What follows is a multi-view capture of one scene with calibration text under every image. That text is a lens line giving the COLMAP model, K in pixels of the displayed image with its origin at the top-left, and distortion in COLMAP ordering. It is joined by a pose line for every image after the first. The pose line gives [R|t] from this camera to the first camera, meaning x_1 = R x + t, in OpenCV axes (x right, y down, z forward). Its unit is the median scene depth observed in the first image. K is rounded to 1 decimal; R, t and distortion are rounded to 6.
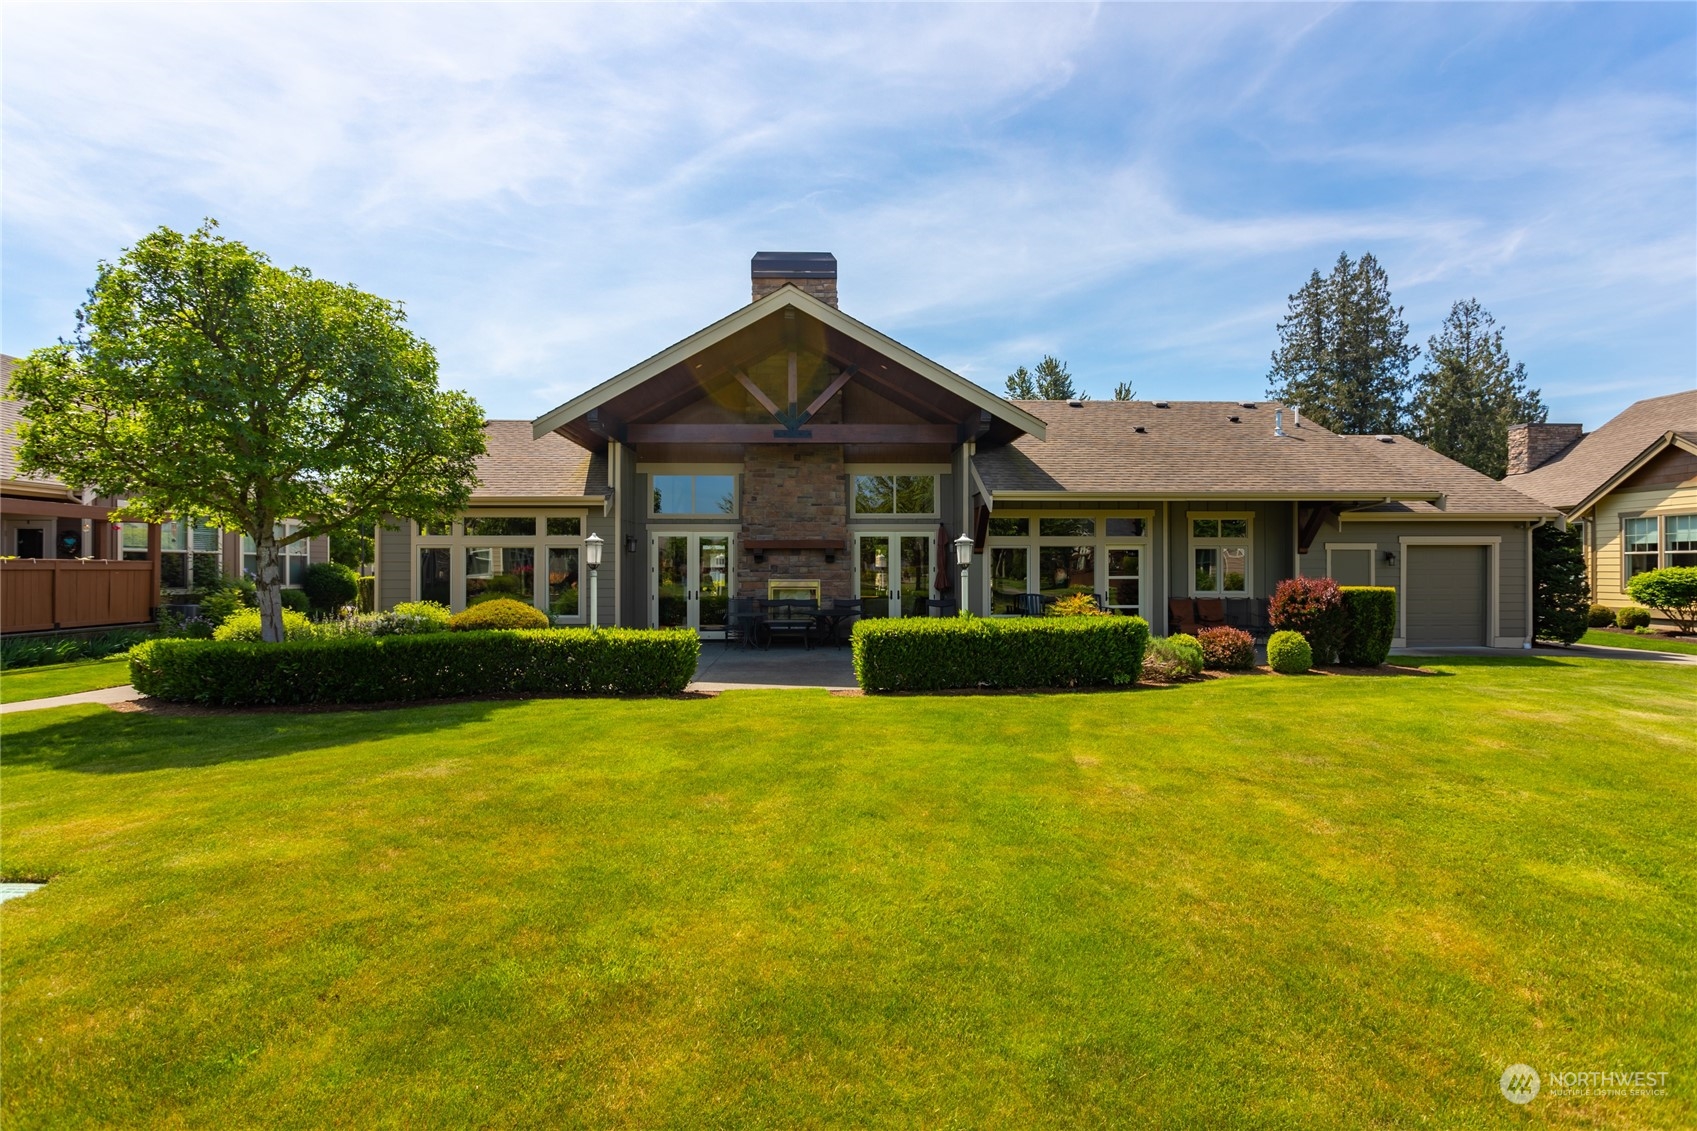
lens RADIAL K [[865.7, 0, 849.5], [0, 865.7, 598.0], [0, 0, 1]] dist [-0.006565, -0.000506]
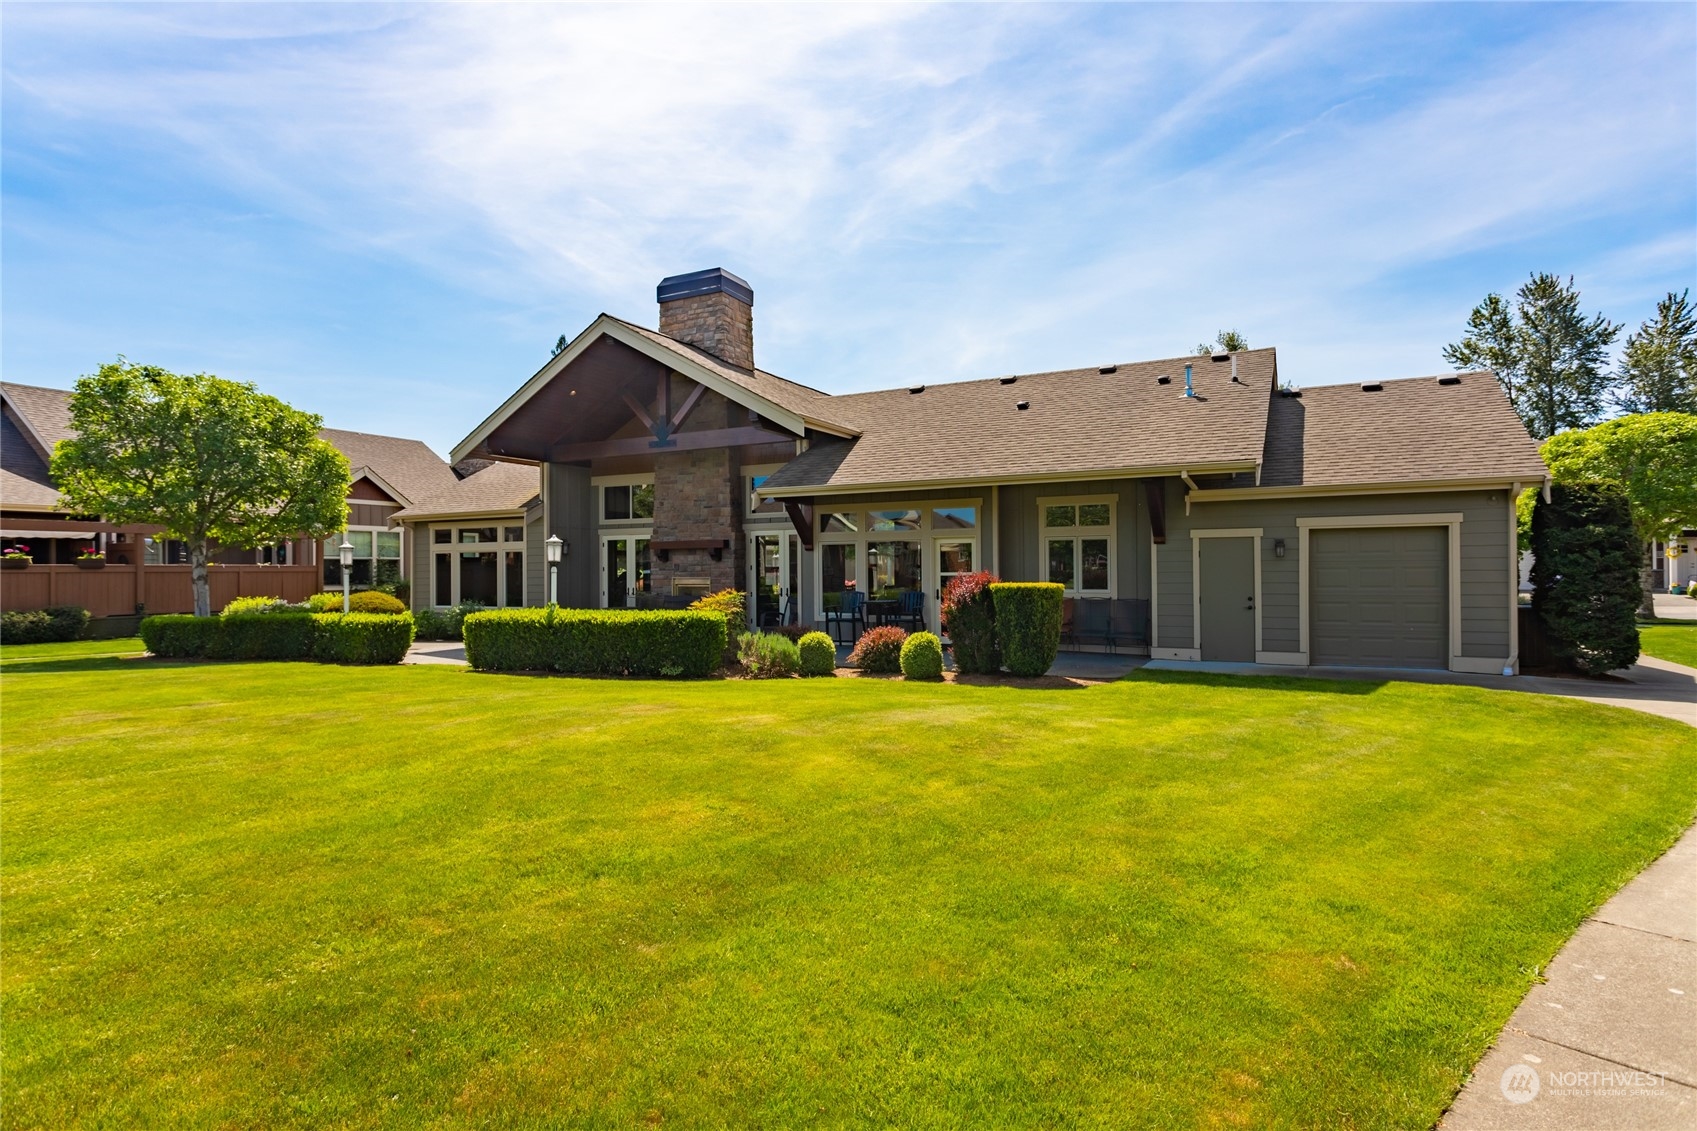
lens RADIAL K [[963.4, 0, 848.5], [0, 963.4, 565.5], [0, 0, 1]] dist [-0.007259, 0.000282]
pose [[0.855431, -0.008817, -0.517842, 0.720934], [-0.010823, 0.999332, -0.034894, 0.003657], [0.517804, 0.035454, 0.854764, 0.080991]]
